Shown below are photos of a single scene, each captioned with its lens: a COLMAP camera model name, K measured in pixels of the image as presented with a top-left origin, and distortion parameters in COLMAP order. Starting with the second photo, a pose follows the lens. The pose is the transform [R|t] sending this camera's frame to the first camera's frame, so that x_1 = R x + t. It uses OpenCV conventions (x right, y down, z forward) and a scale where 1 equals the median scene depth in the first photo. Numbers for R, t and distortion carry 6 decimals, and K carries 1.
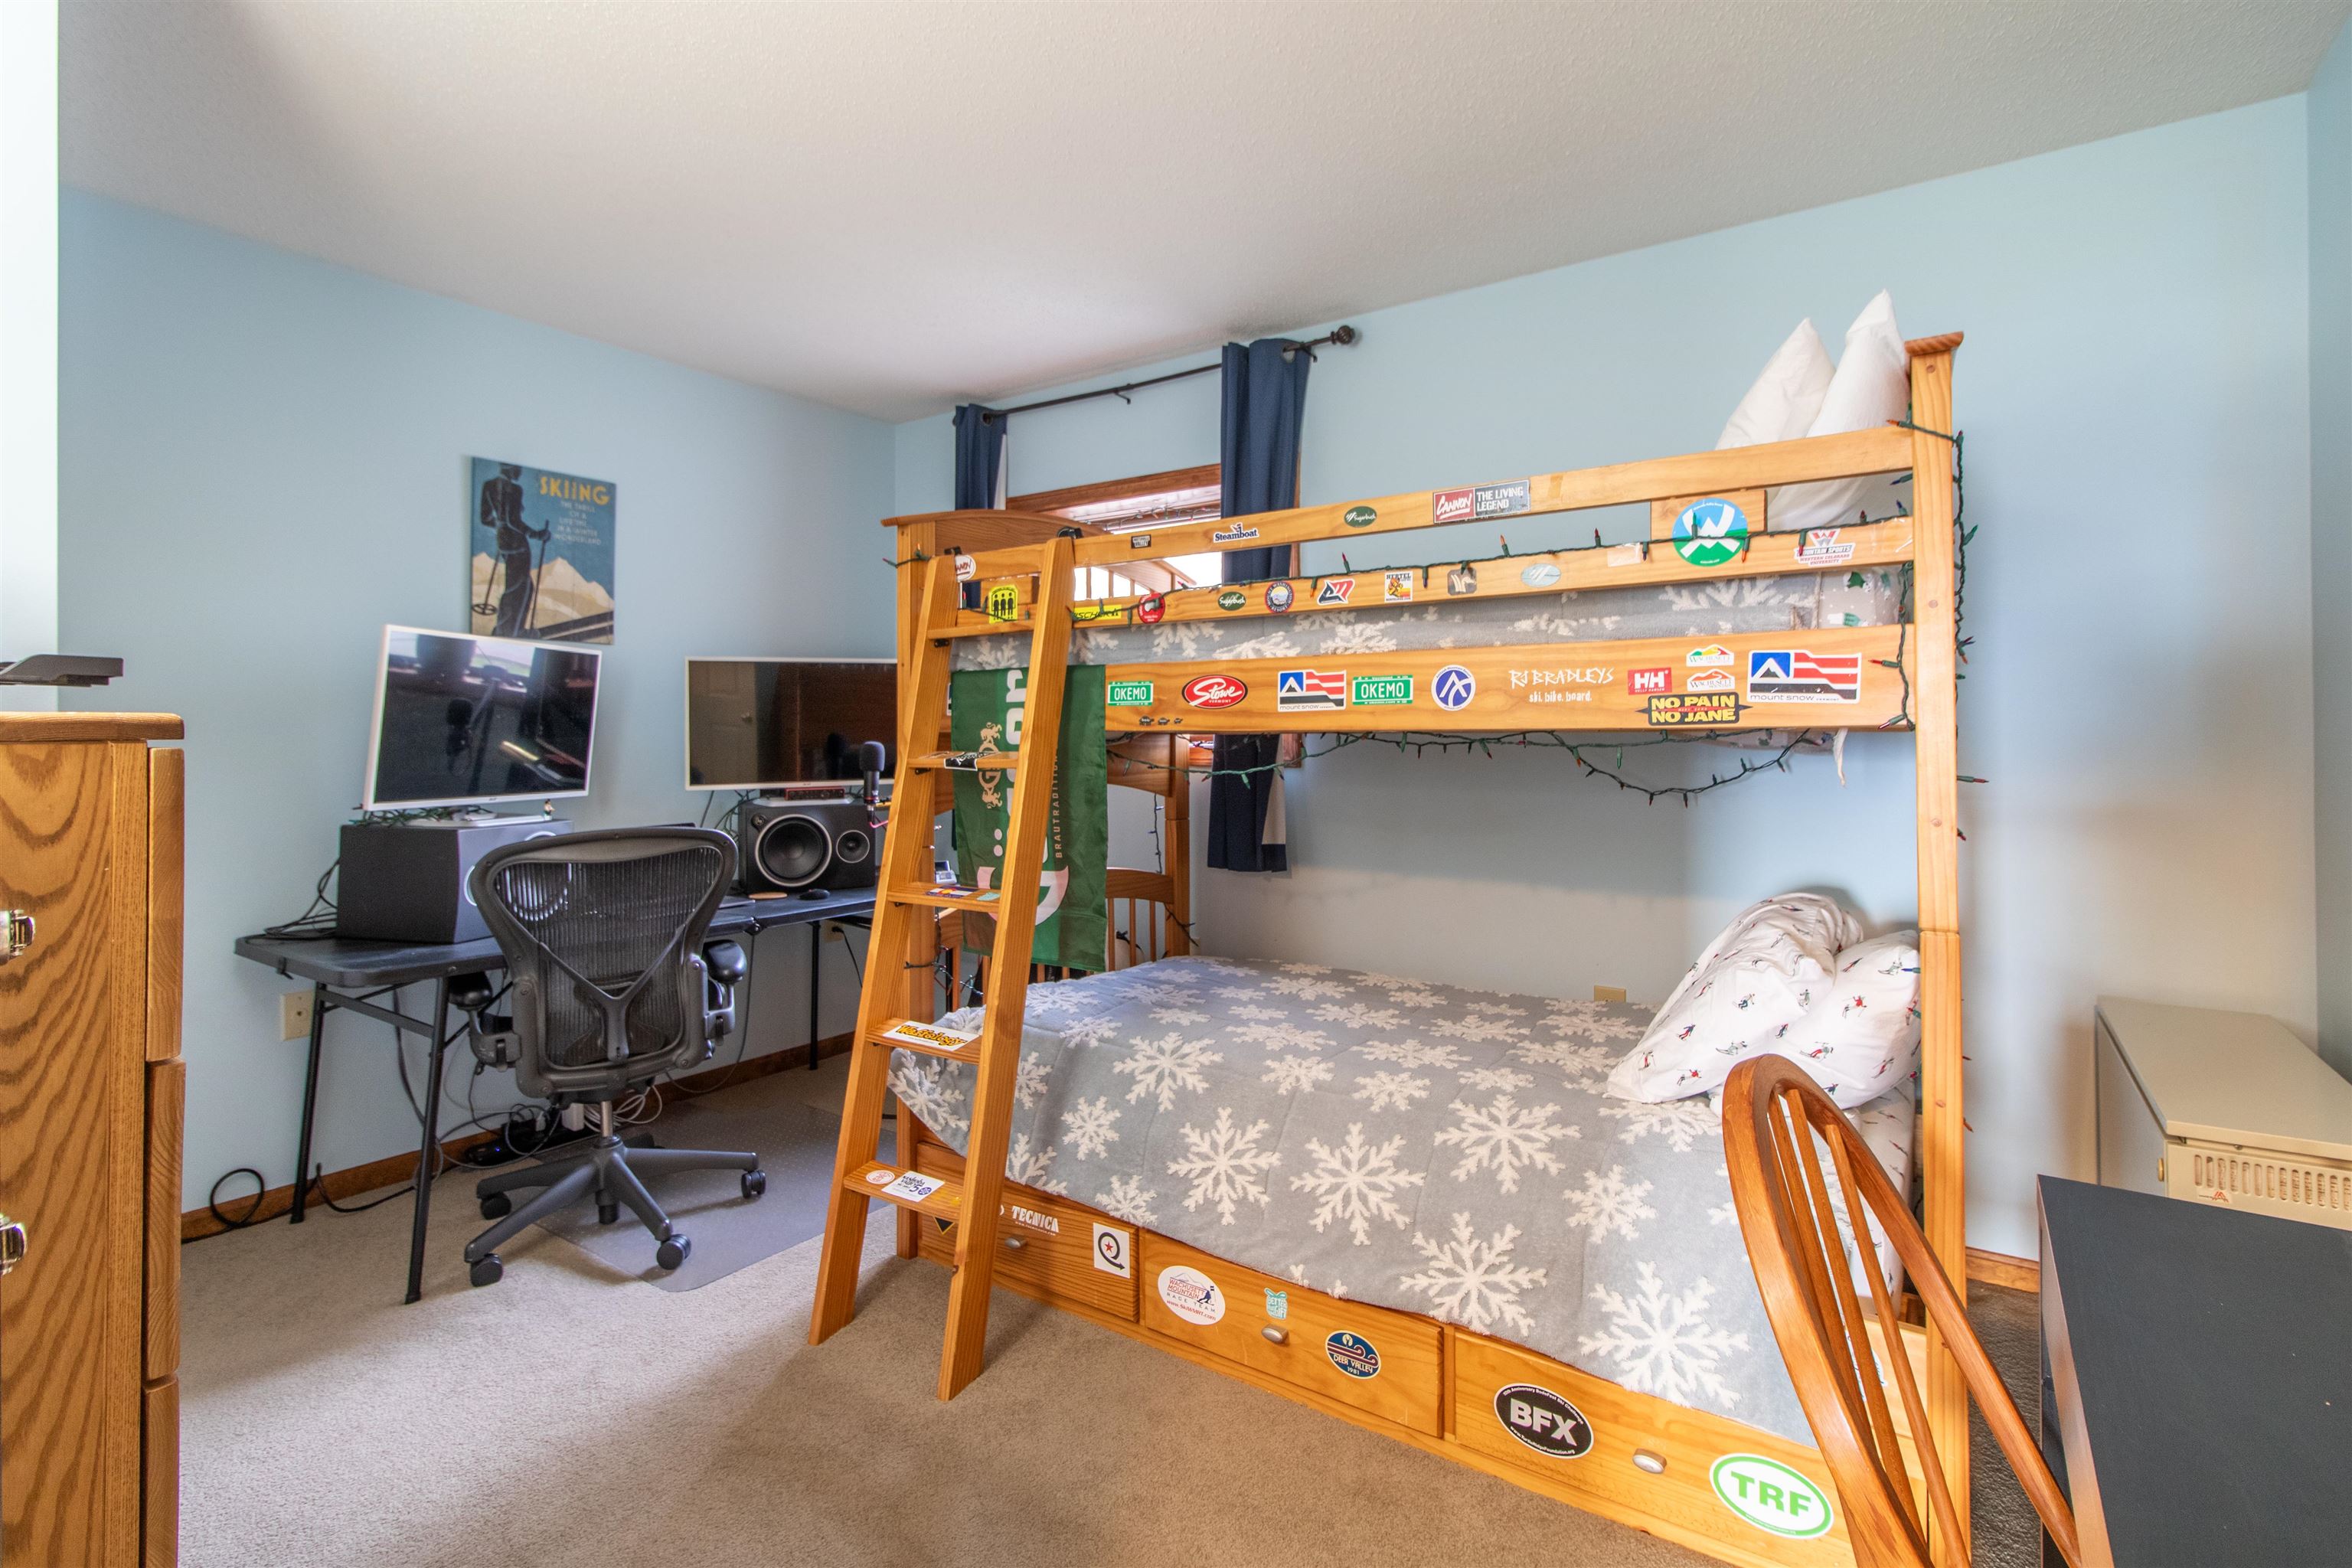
lens RADIAL K [[1092.6, 0, 1184.2], [0, 1092.6, 756.1], [0, 0, 1]] dist [-0.000626, 0.000008]
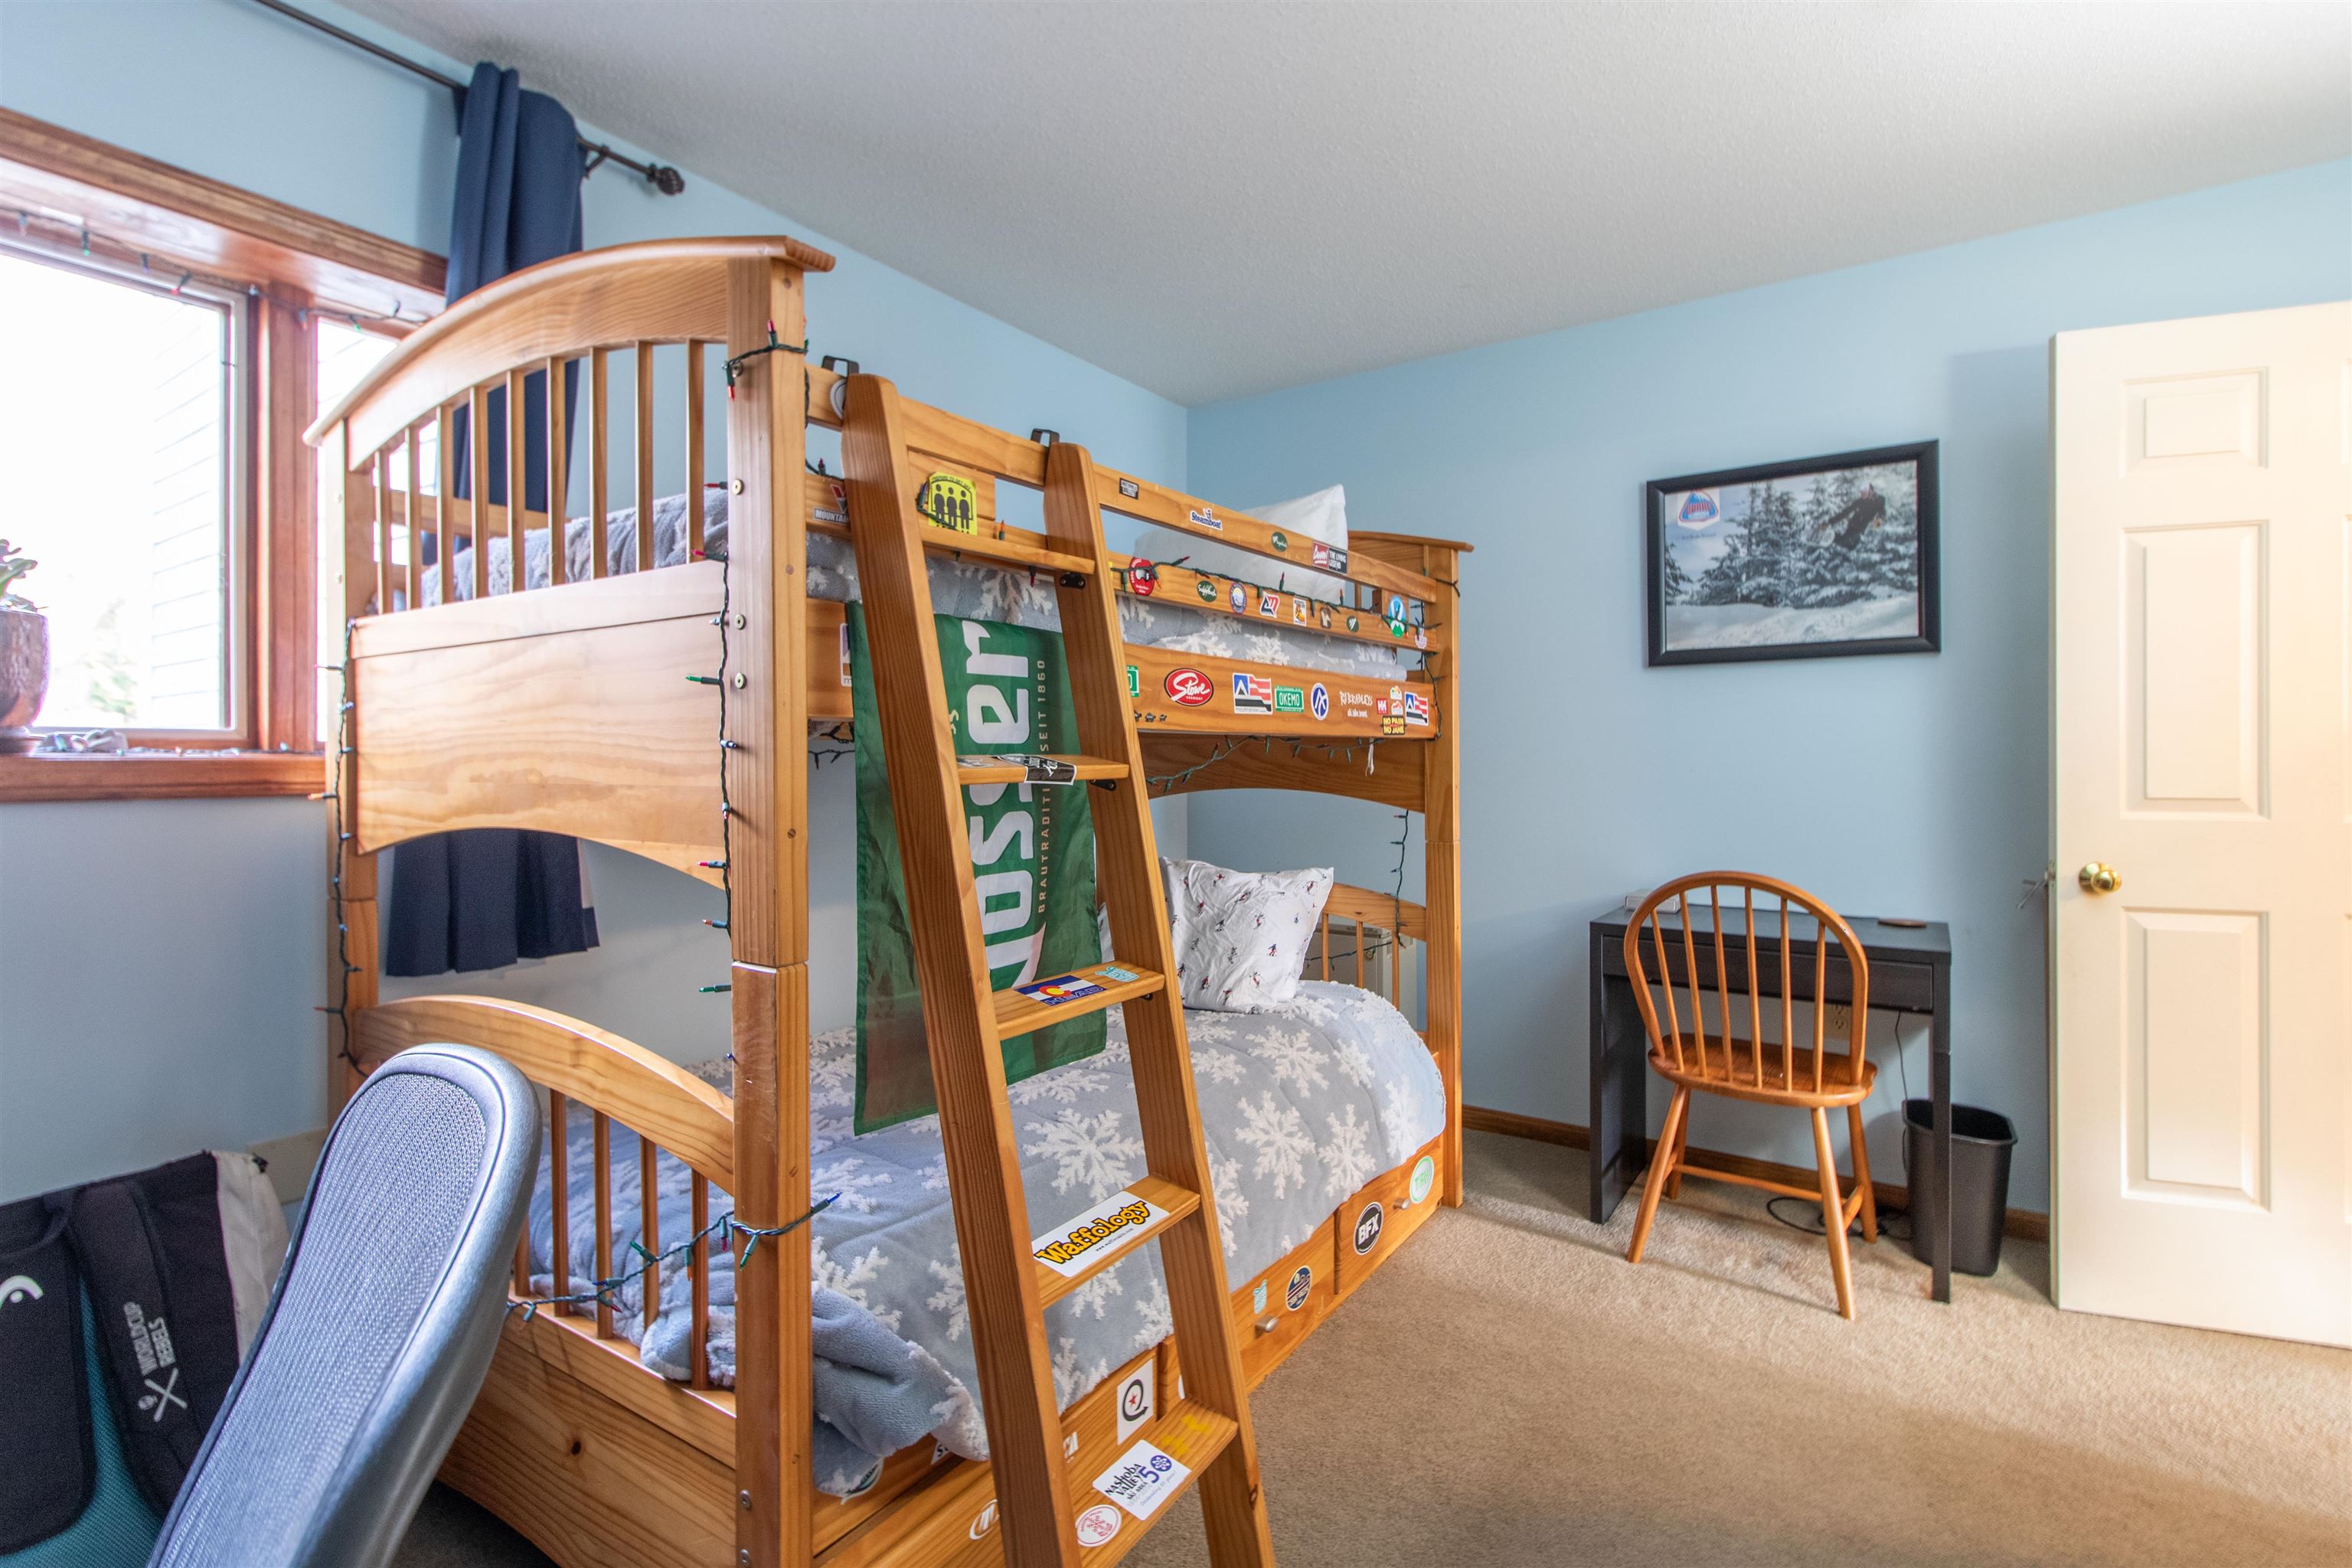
lens RADIAL K [[1121.0, 0, 1173.9], [0, 1121.0, 769.6], [0, 0, 1]] dist [-0.009311, 0.000615]
pose [[-0.016852, -0.011690, 0.999790, -0.902762], [0.015662, 0.999806, 0.011954, -0.002462], [-0.999735, 0.015860, -0.016666, 1.039719]]
